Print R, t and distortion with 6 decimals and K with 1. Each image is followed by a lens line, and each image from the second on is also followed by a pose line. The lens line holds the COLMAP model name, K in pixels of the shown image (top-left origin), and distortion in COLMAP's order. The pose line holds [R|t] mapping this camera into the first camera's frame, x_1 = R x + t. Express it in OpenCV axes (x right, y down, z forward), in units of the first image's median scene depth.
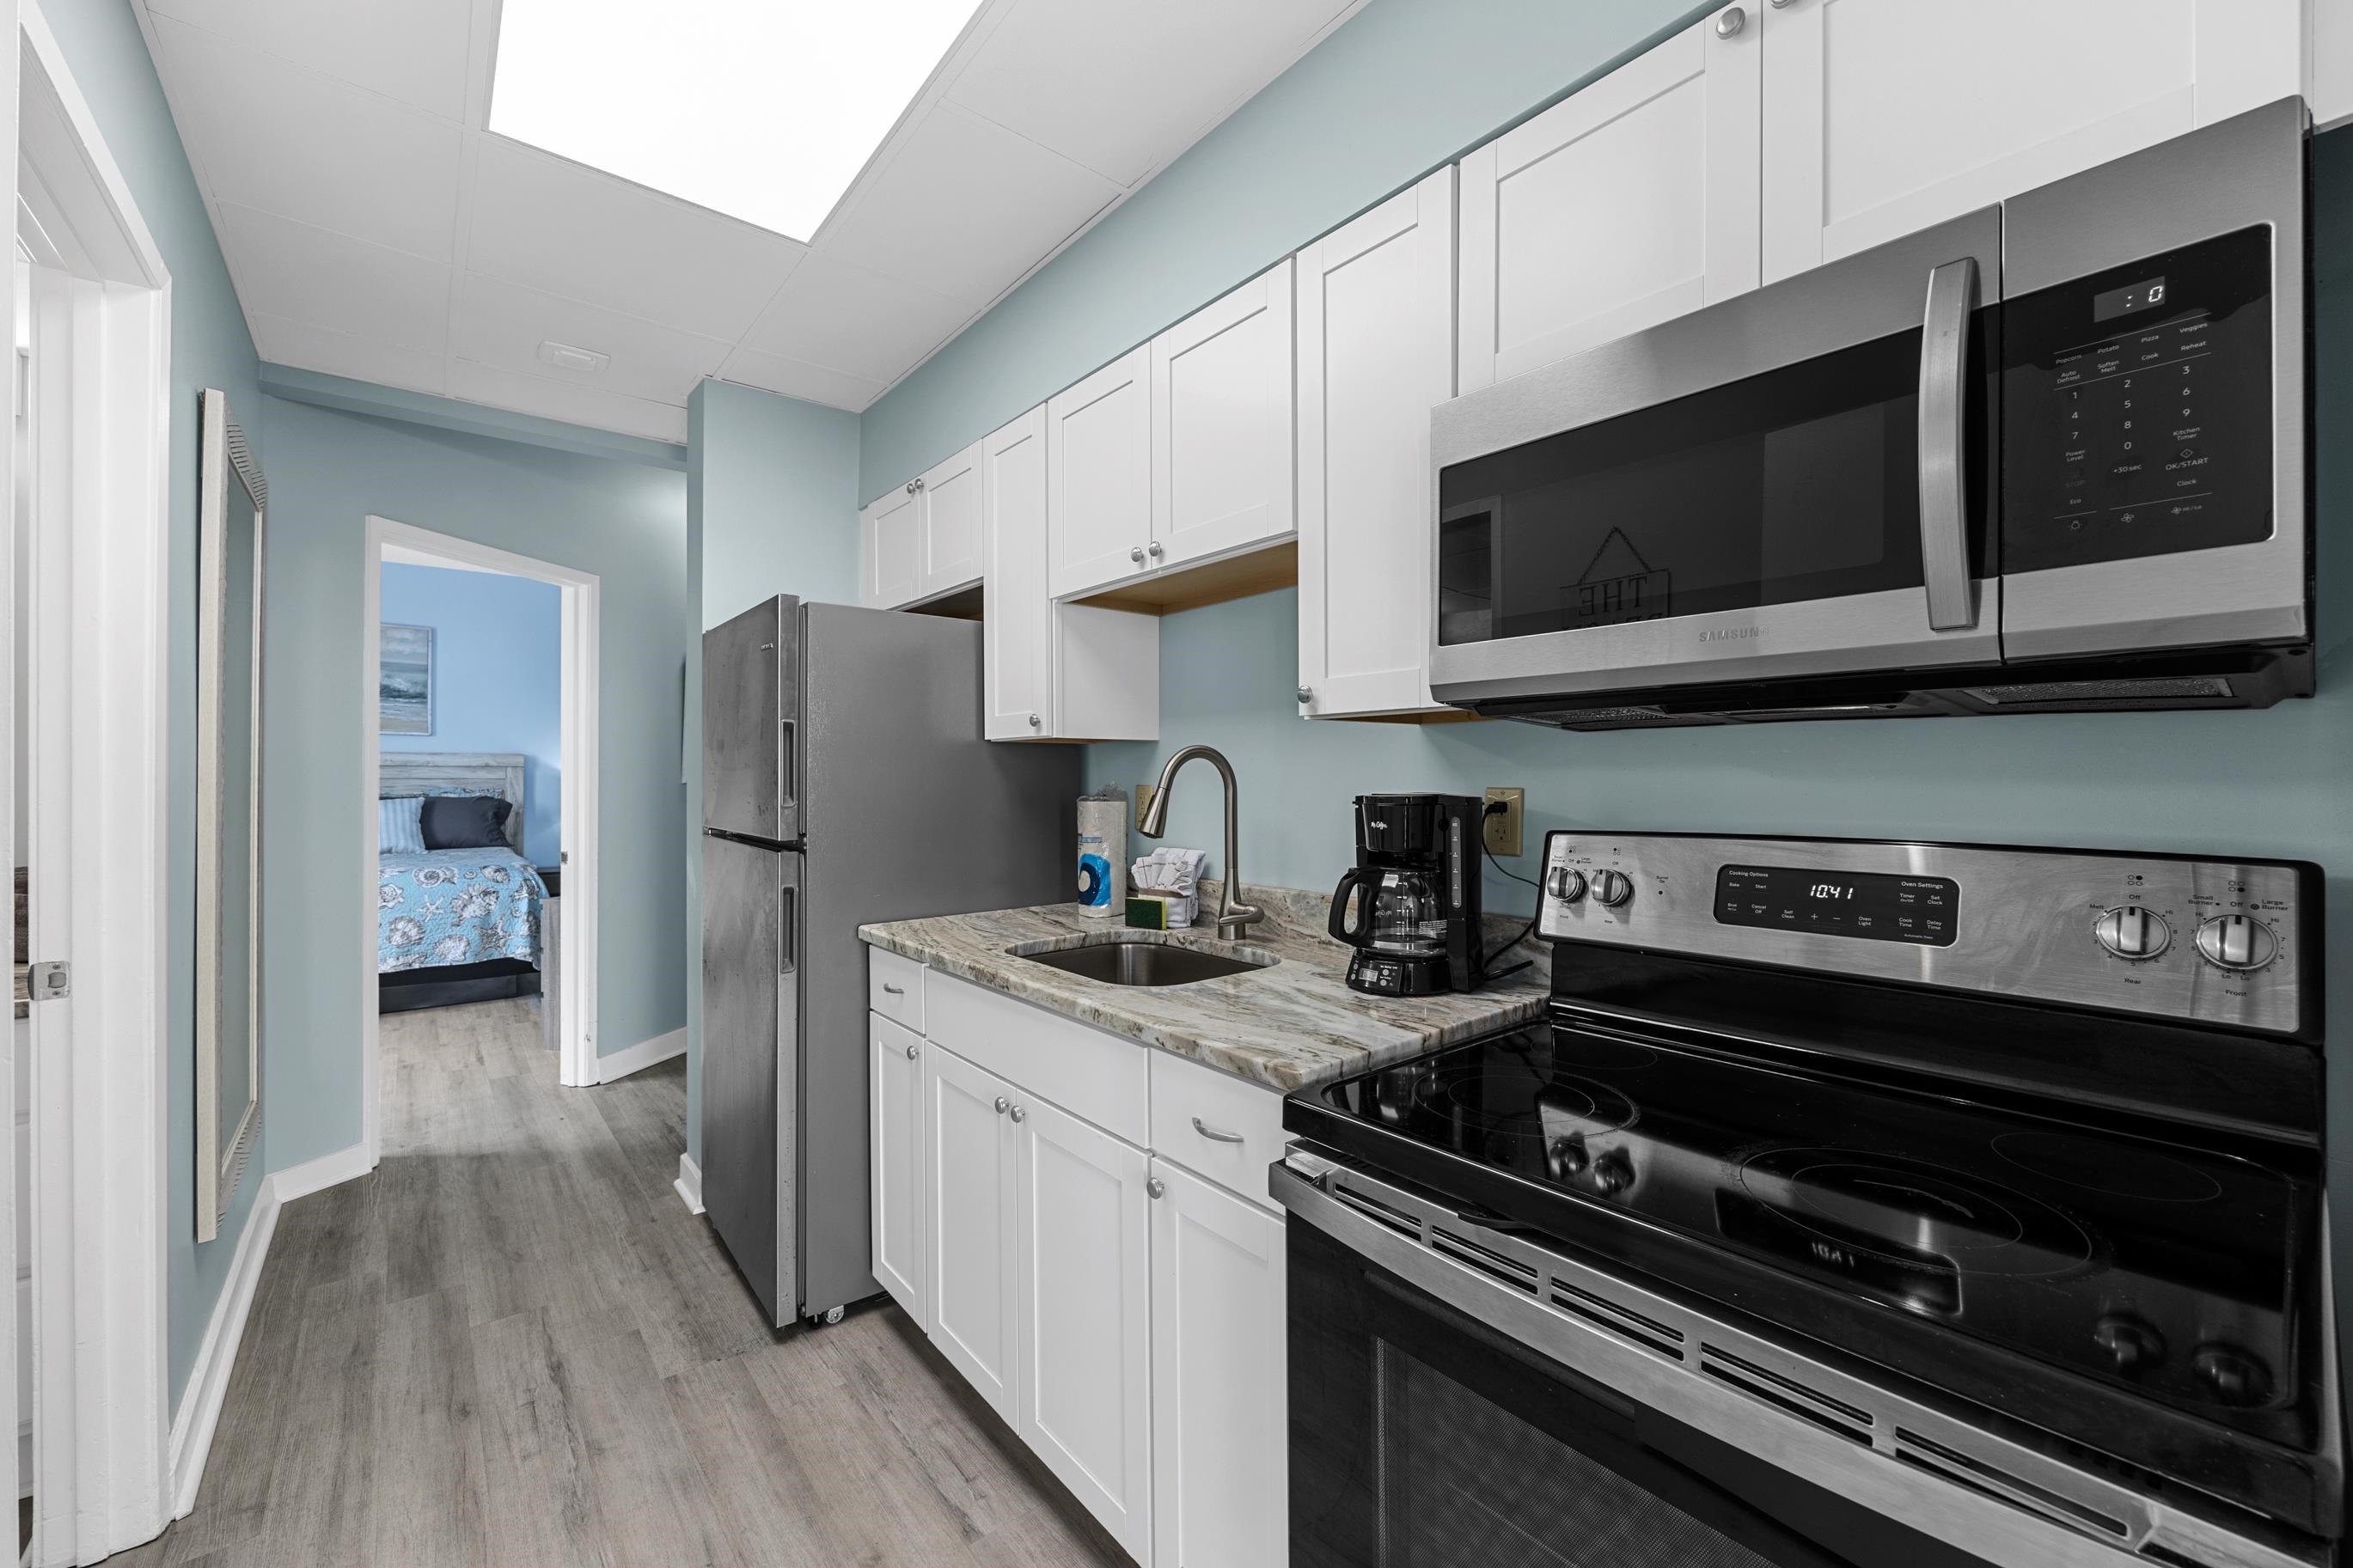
lens RADIAL K [[927.4, 0, 1167.9], [0, 927.4, 782.6], [0, 0, 1]] dist [-0.003668, -0.000201]
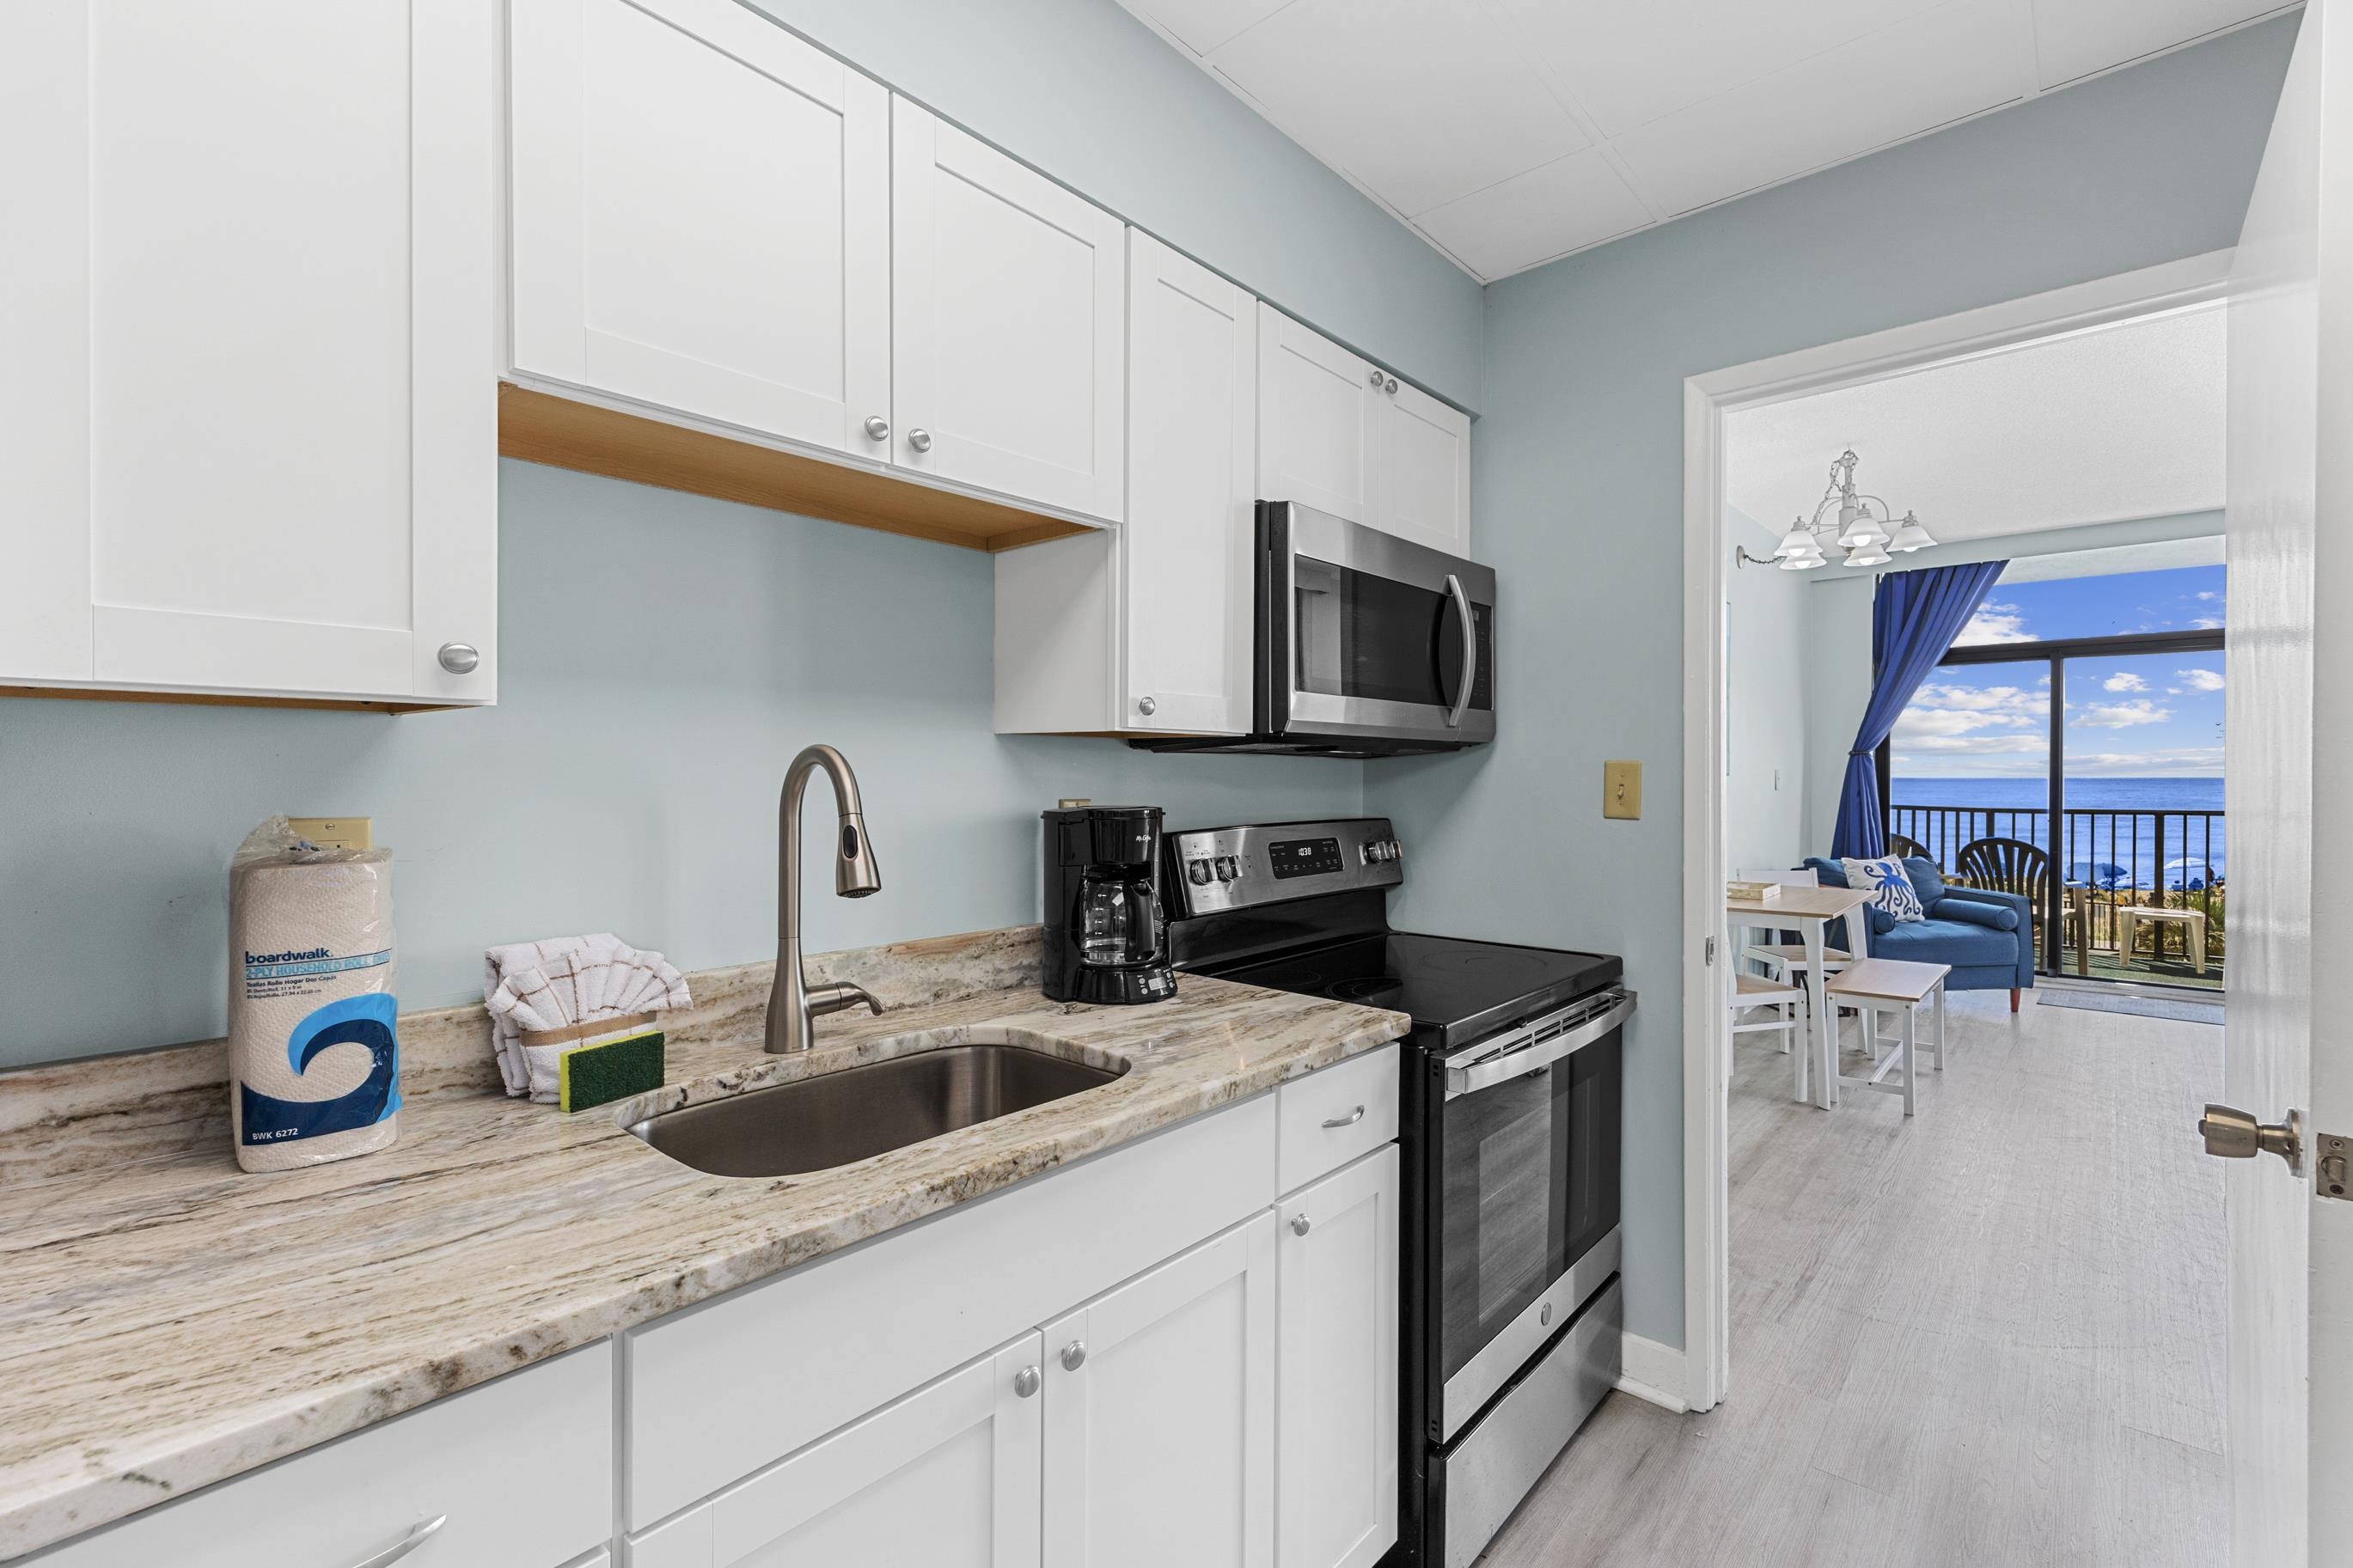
lens RADIAL K [[998.6, 0, 1287.7], [0, 998.6, 781.4], [0, 0, 1]] dist [0.002021, 0.000061]
pose [[-0.200003, -0.002841, 0.979791, -0.964276], [0.007209, 0.999964, 0.004371, -0.024191], [-0.979769, 0.007937, -0.199975, 1.146240]]
